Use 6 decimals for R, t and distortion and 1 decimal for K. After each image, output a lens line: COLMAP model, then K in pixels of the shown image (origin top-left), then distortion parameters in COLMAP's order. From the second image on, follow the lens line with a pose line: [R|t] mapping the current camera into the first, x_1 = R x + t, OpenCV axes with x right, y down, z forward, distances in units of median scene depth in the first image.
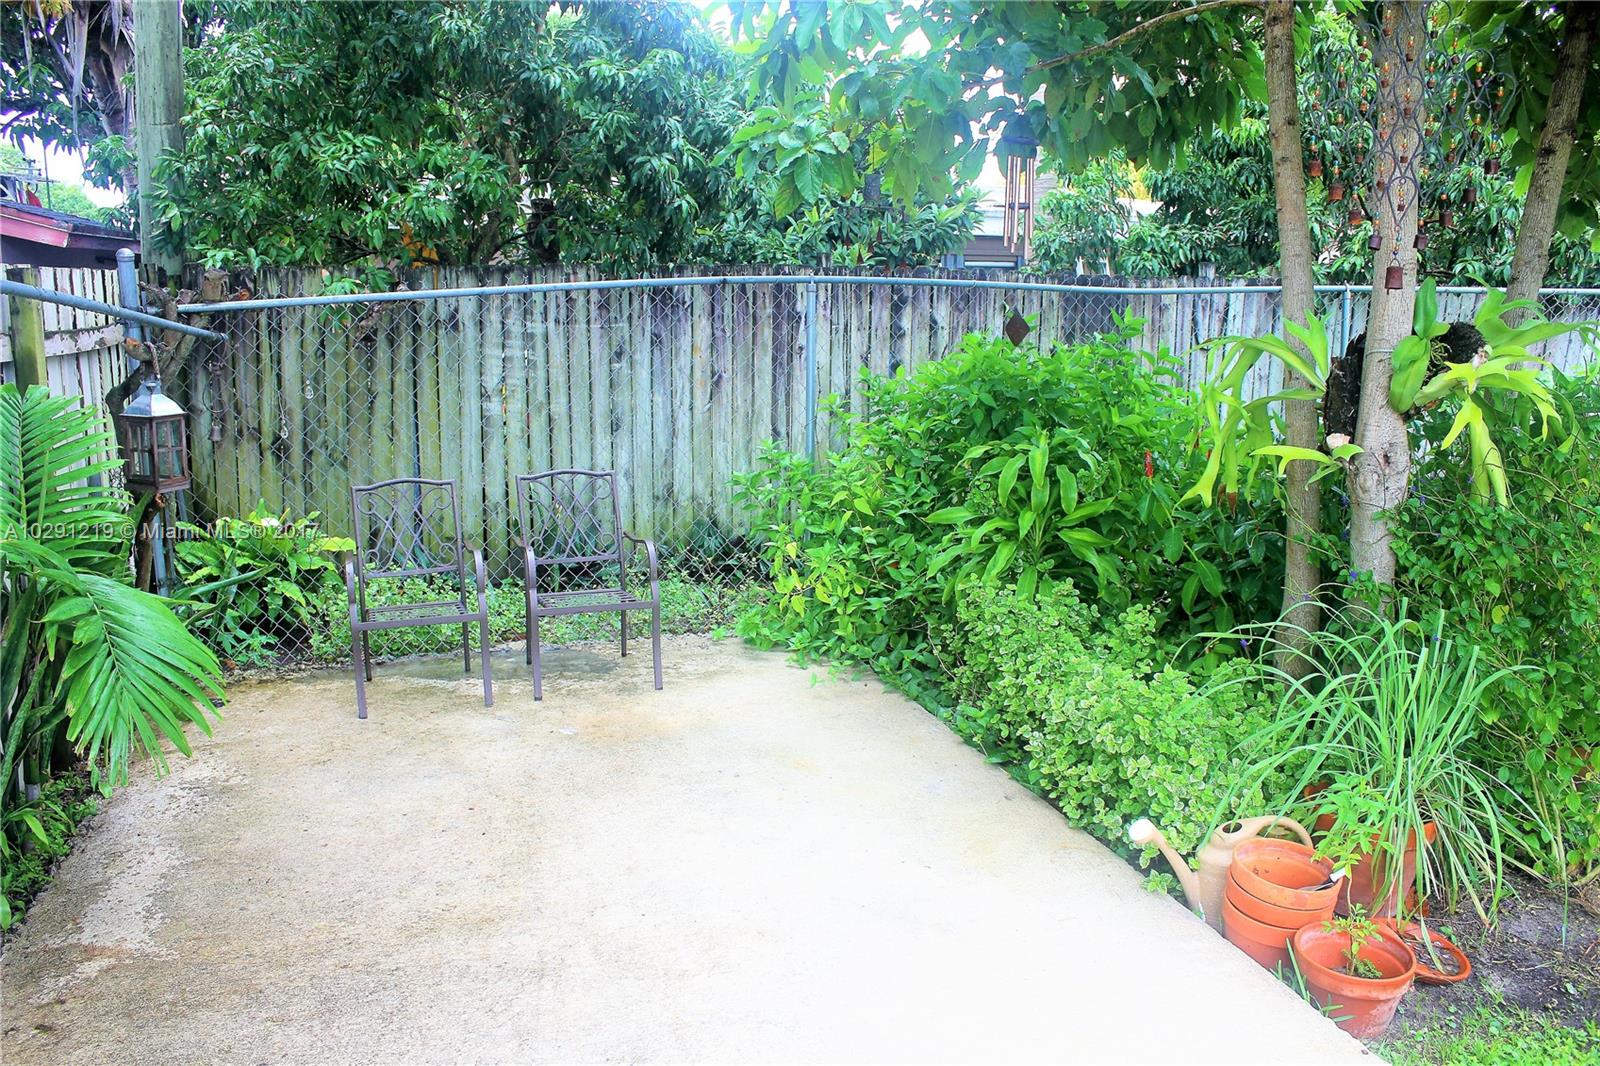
lens RADIAL K [[1323.7, 0, 792.1], [0, 1323.7, 543.6], [0, 0, 1]] dist [-0.166435, 0.131675]
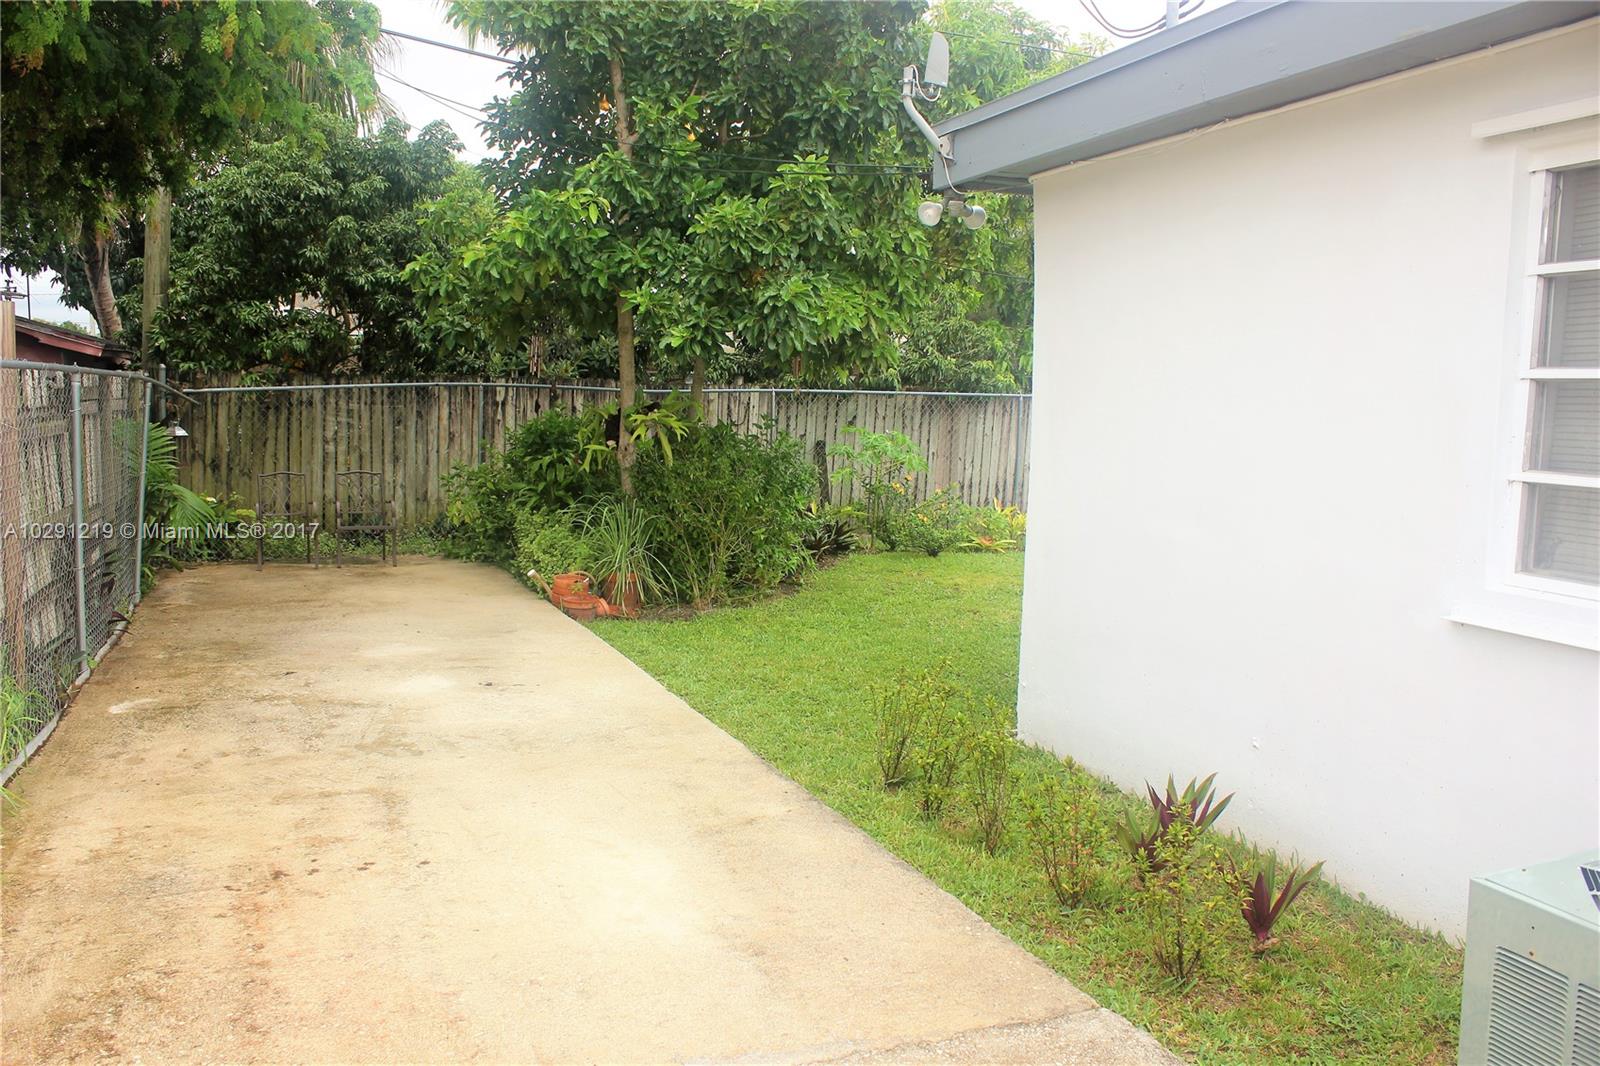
lens RADIAL K [[1323.7, 0, 797.2], [0, 1323.7, 521.5], [0, 0, 1]] dist [-0.166435, 0.131675]
pose [[0.995135, 0.013002, 0.097663, 0.272108], [-0.003985, 0.995755, -0.091958, 0.178318], [-0.098444, 0.091122, 0.990962, -0.949462]]
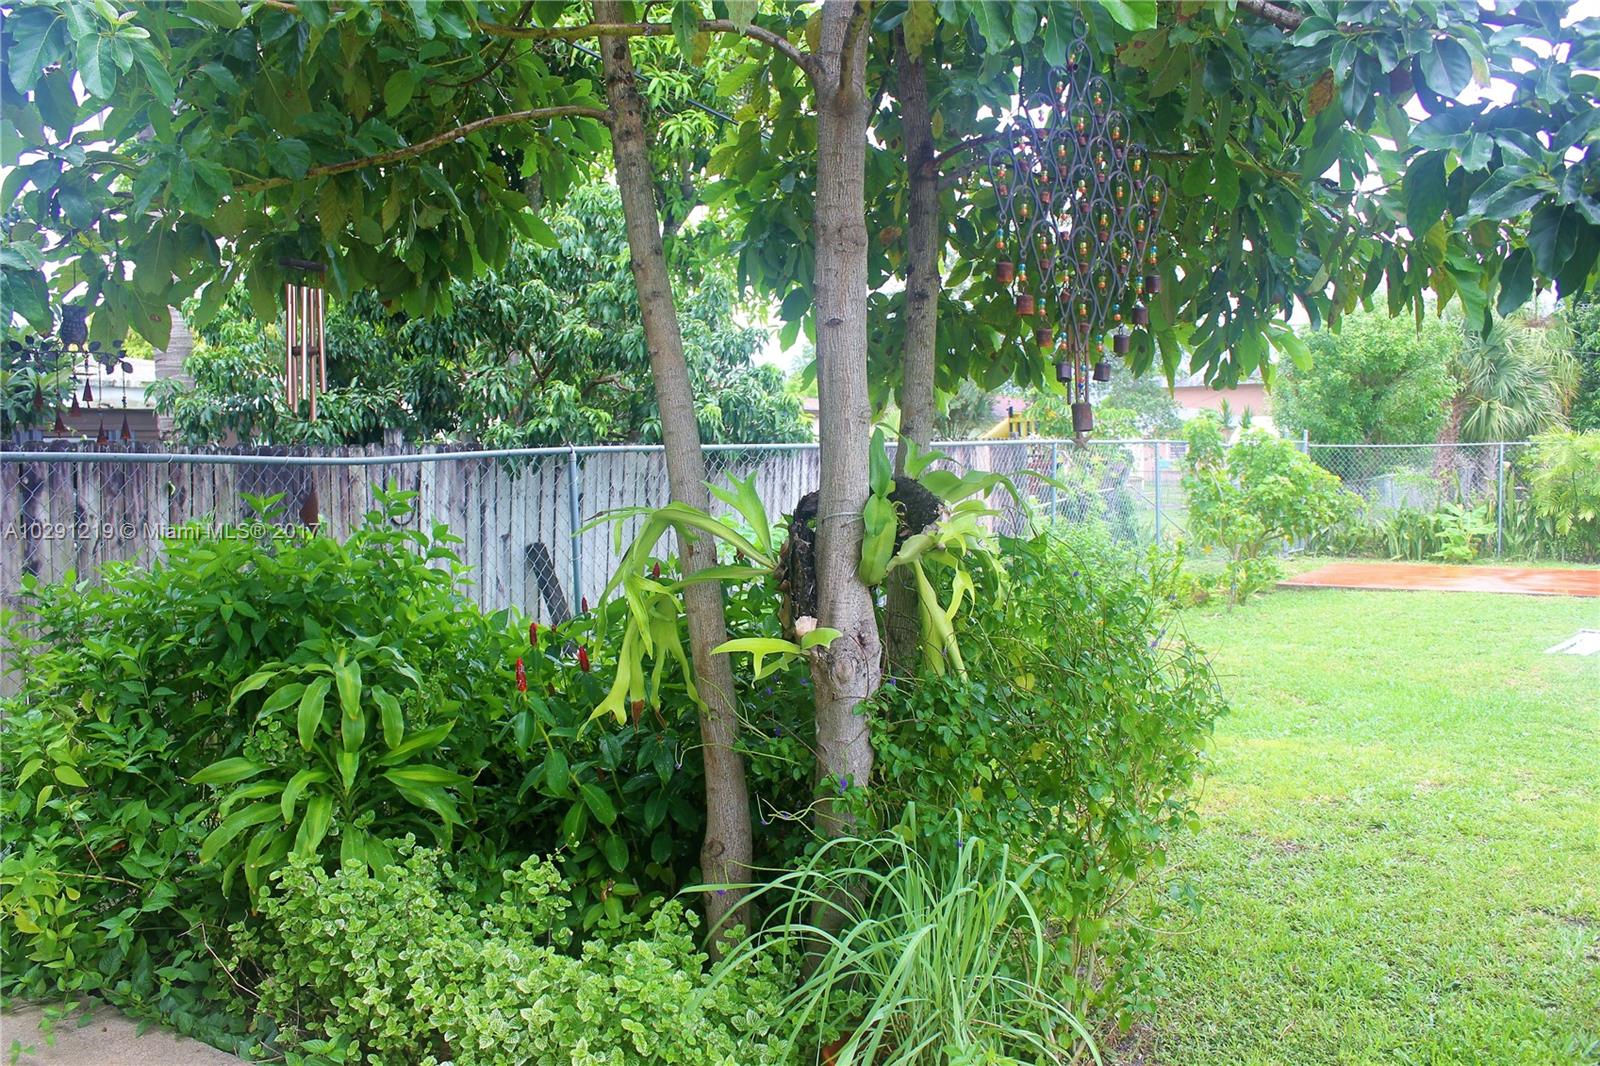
lens RADIAL K [[1323.7, 0, 802.3], [0, 1323.7, 529.0], [0, 0, 1]] dist [-0.166435, 0.131675]
pose [[0.762650, -0.049032, 0.644950, -0.060237], [0.139644, 0.986088, -0.090163, -0.031907], [-0.631557, 0.158826, 0.758888, 0.172396]]
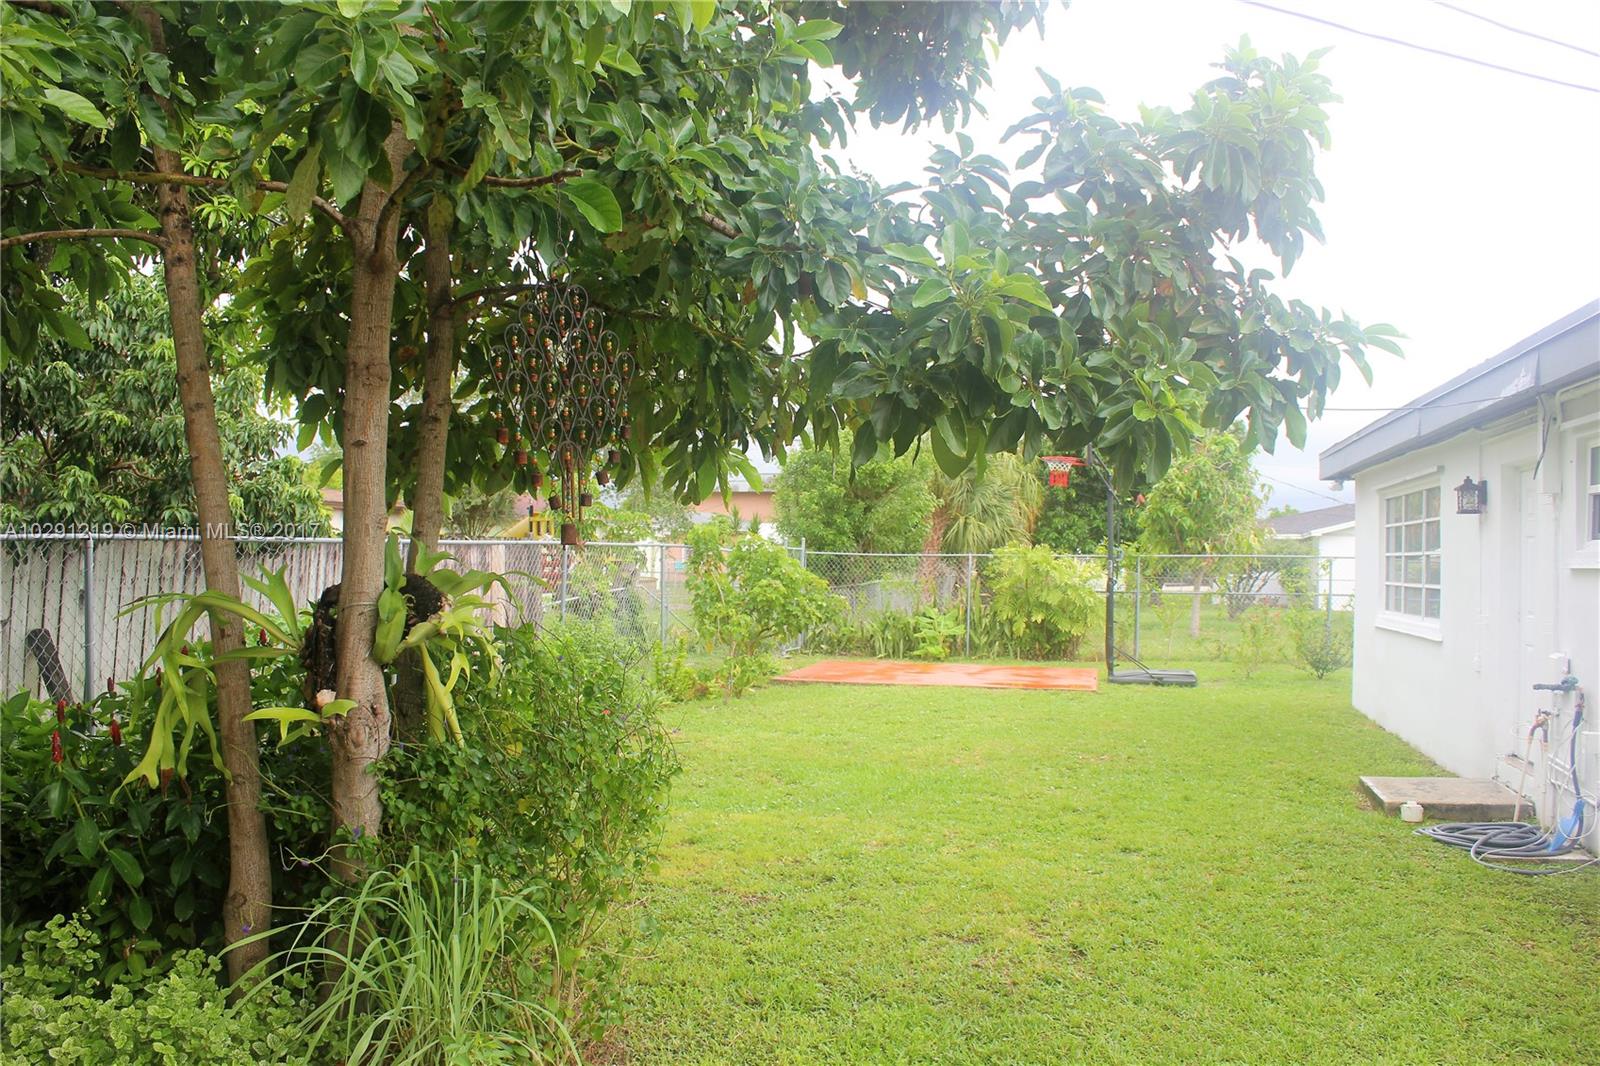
lens RADIAL K [[1323.7, 0, 792.6], [0, 1323.7, 532.0], [0, 0, 1]] dist [-0.166435, 0.131675]
pose [[0.493609, 0.021011, 0.869430, -0.125987], [0.151053, 0.982442, -0.109500, -0.020801], [-0.856466, 0.185380, 0.481768, 0.101383]]
